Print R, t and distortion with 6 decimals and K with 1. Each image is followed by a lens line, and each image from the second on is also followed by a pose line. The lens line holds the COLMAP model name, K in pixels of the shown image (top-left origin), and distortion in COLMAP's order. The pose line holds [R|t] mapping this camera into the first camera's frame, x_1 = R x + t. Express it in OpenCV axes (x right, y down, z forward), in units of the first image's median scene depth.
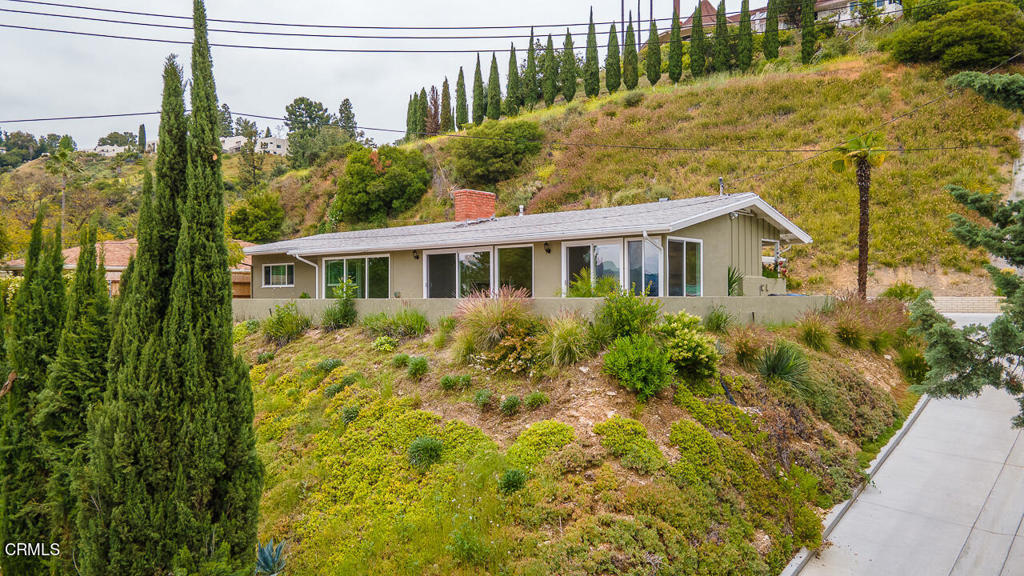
lens RADIAL K [[736.9, 0, 512.0], [0, 736.9, 288.0], [0, 0, 1]] dist [0.008824, 0.067177]
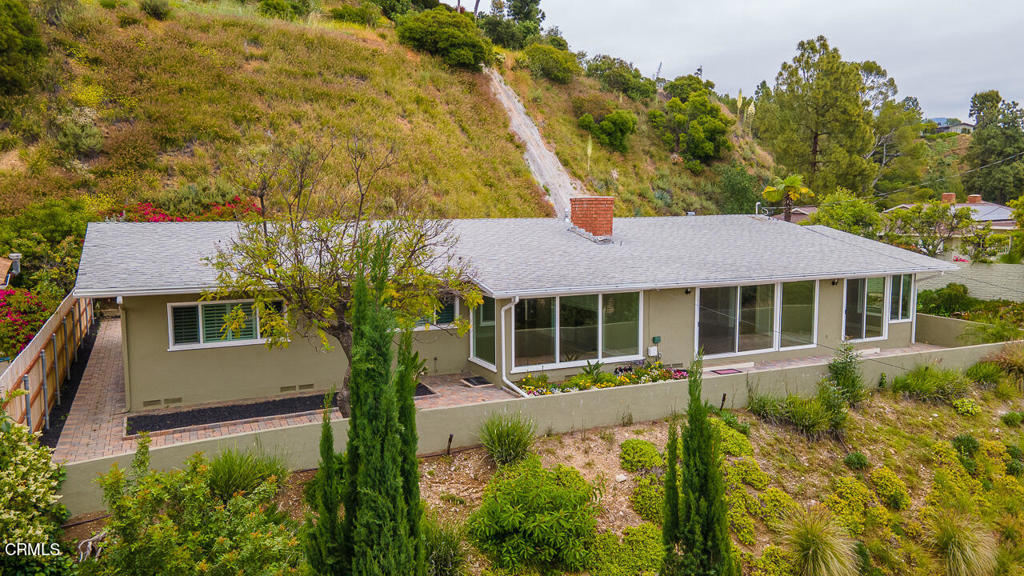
lens RADIAL K [[736.9, 0, 512.0], [0, 736.9, 288.0], [0, 0, 1]] dist [0.008824, 0.067177]
pose [[0.433907, -0.082147, 0.897205, -0.448935], [0.007915, 0.996144, 0.087378, -0.044804], [-0.900923, -0.030813, 0.432884, 0.402528]]
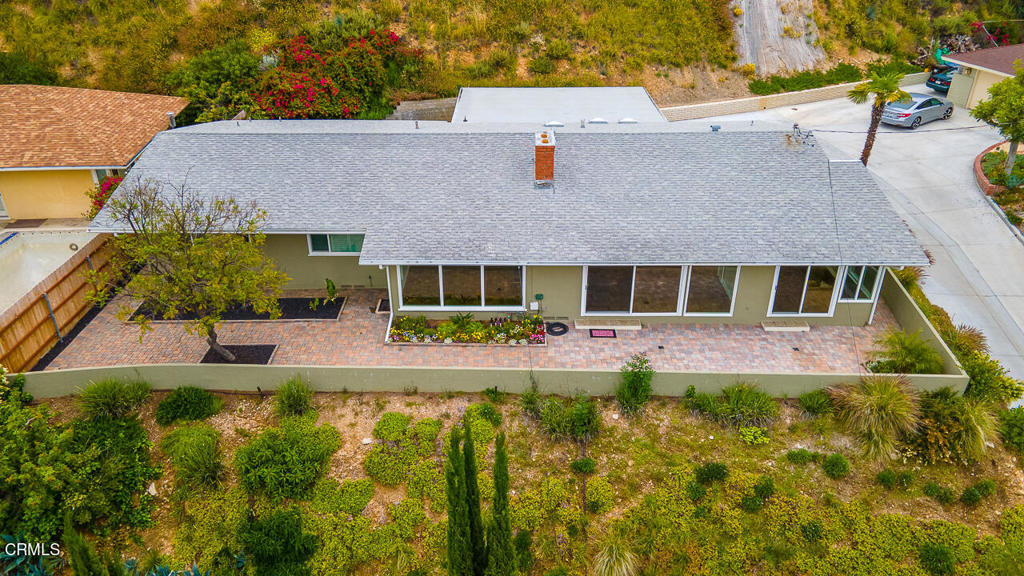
lens RADIAL K [[736.9, 0, 512.0], [0, 736.9, 288.0], [0, 0, 1]] dist [0.008824, 0.067177]
pose [[0.780136, -0.281976, 0.558460, -0.323827], [-0.007300, 0.888500, 0.458818, -0.193062], [-0.625567, -0.362017, 0.691093, 0.204517]]
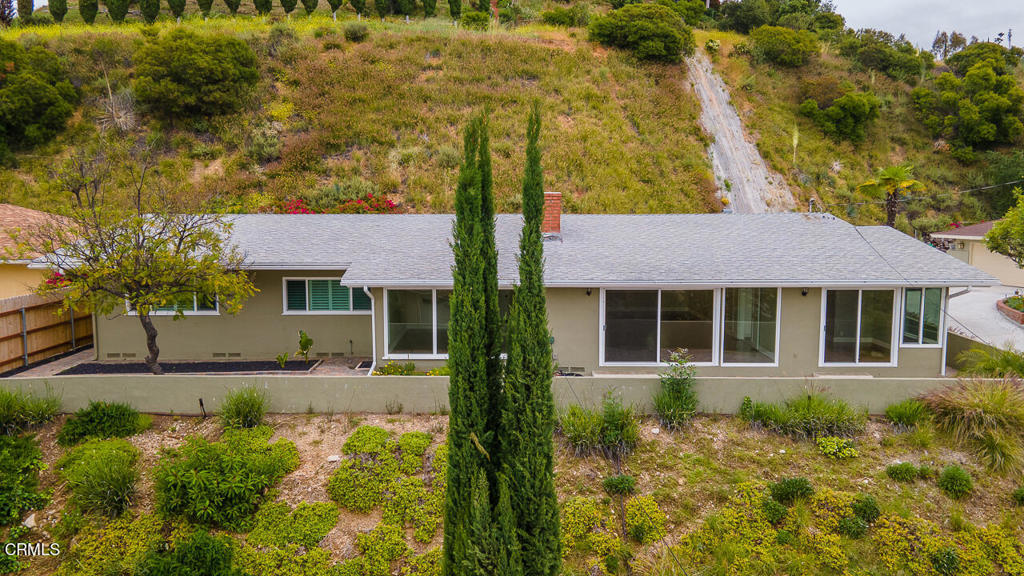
lens RADIAL K [[747.6, 0, 512.0], [0, 747.6, 288.0], [0, 0, 1]] dist [0.002287, 0.076824]
pose [[0.770261, -0.052770, 0.635542, -0.321443], [-0.005126, 0.996026, 0.088914, -0.043214], [-0.637708, -0.071745, 0.766929, 0.219930]]
